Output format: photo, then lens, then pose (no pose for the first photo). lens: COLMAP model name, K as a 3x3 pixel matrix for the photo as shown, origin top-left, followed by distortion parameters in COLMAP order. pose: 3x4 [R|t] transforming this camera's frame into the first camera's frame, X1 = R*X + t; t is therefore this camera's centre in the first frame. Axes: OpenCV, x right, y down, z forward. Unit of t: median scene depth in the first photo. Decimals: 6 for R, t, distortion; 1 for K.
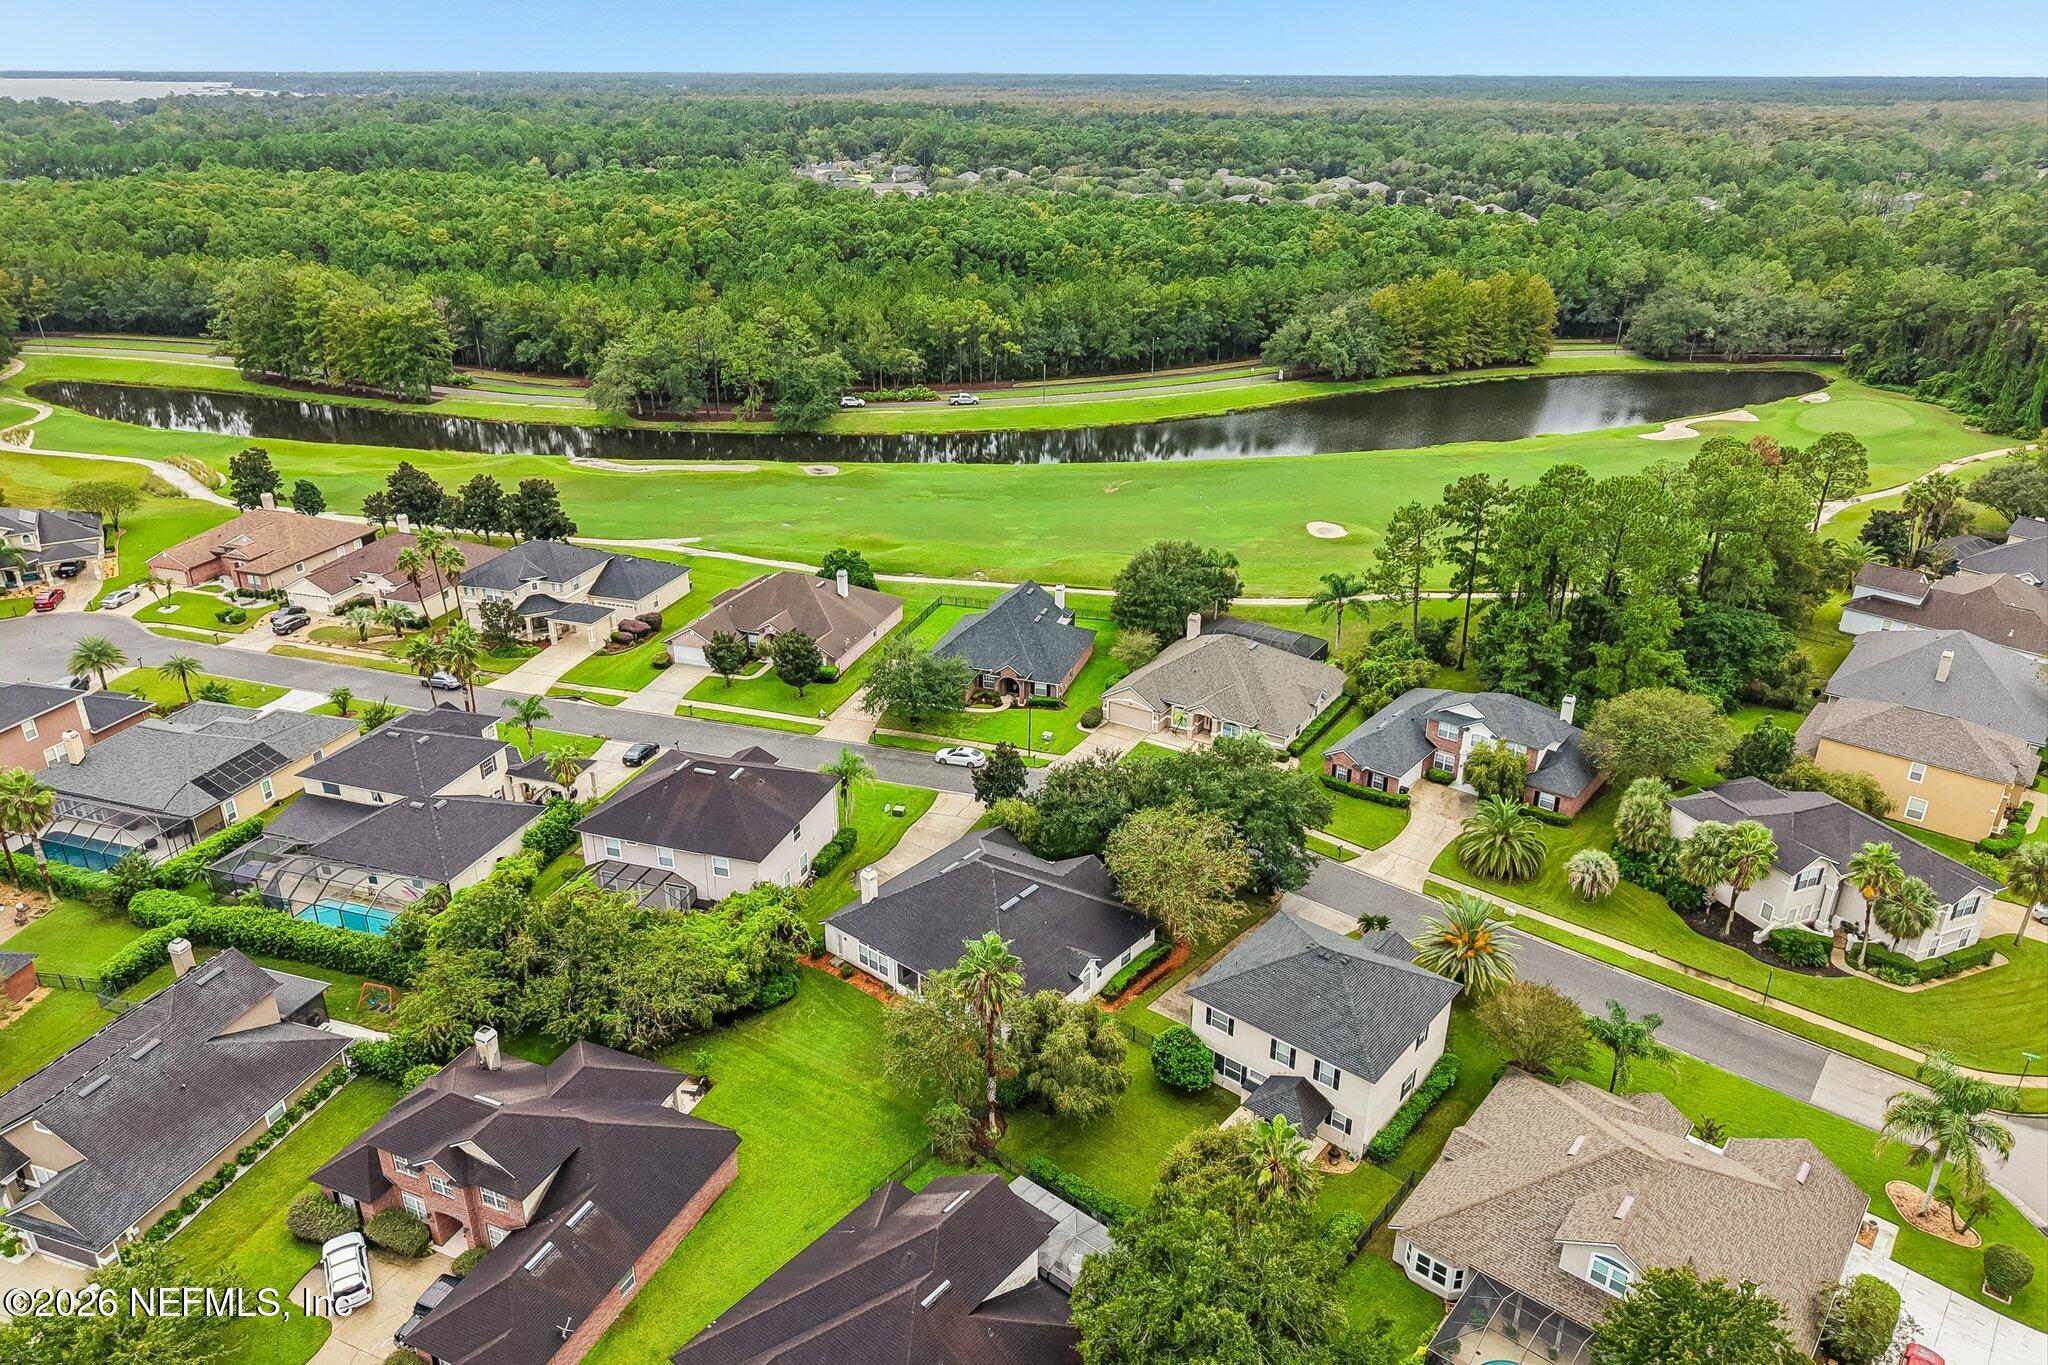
lens RADIAL K [[1346.2, 0, 1037.1], [0, 1346.2, 684.9], [0, 0, 1]] dist [0.046113, -0.045944]
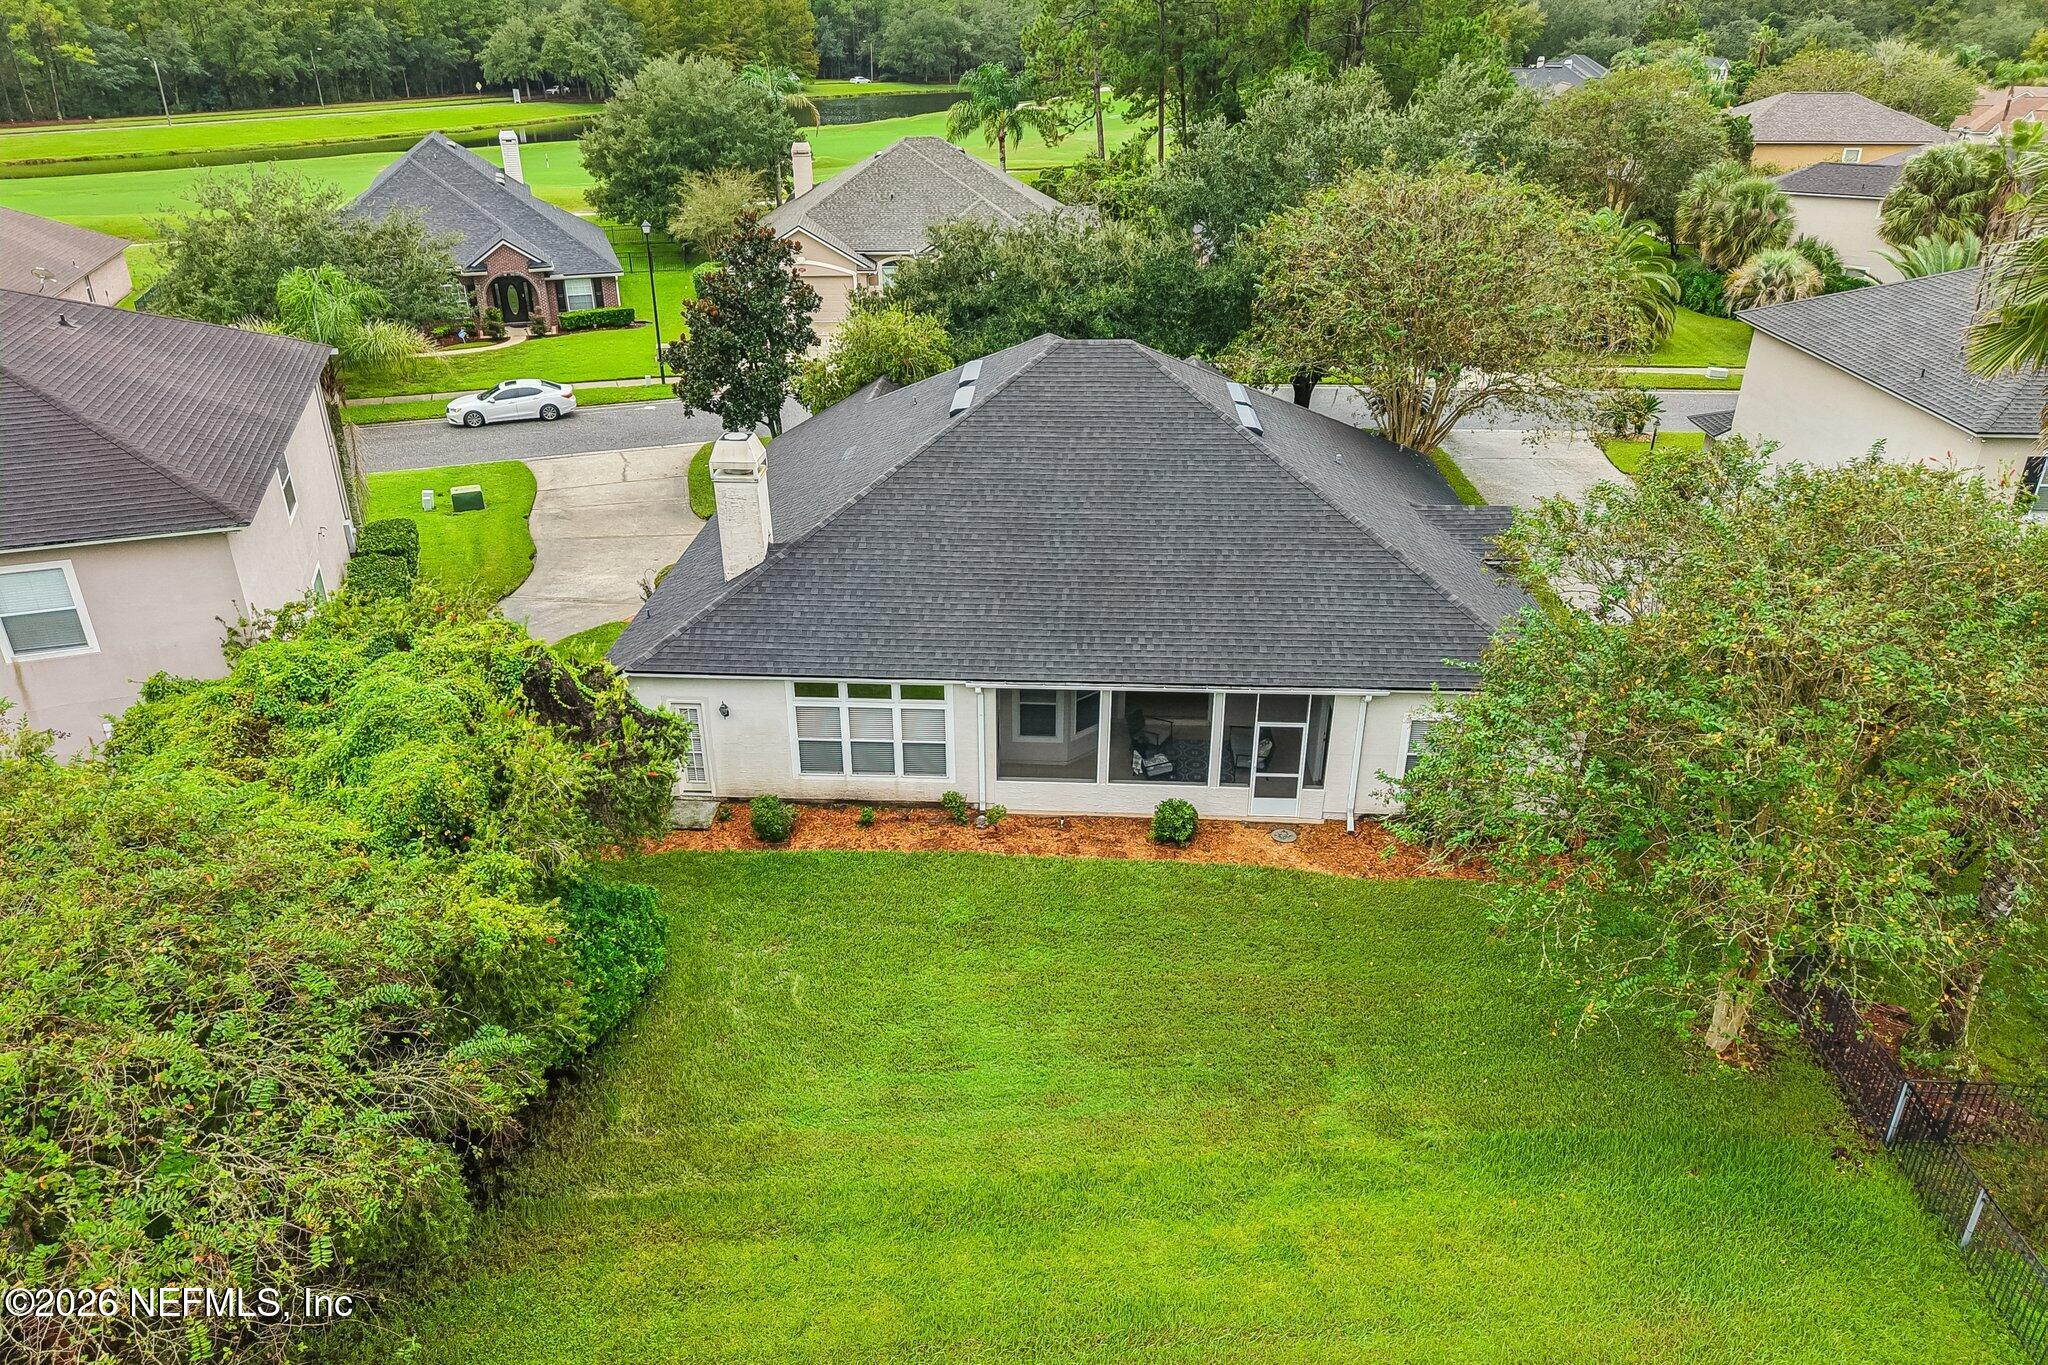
lens RADIAL K [[1375.6, 0, 1024.0], [0, 1375.6, 682.5], [0, 0, 1]] dist [0.000335, -0.000840]
pose [[0.801848, -0.270471, 0.532809, -0.093609], [0.249053, 0.961823, 0.113441, 0.066391], [-0.543151, 0.041735, 0.838597, 0.294702]]
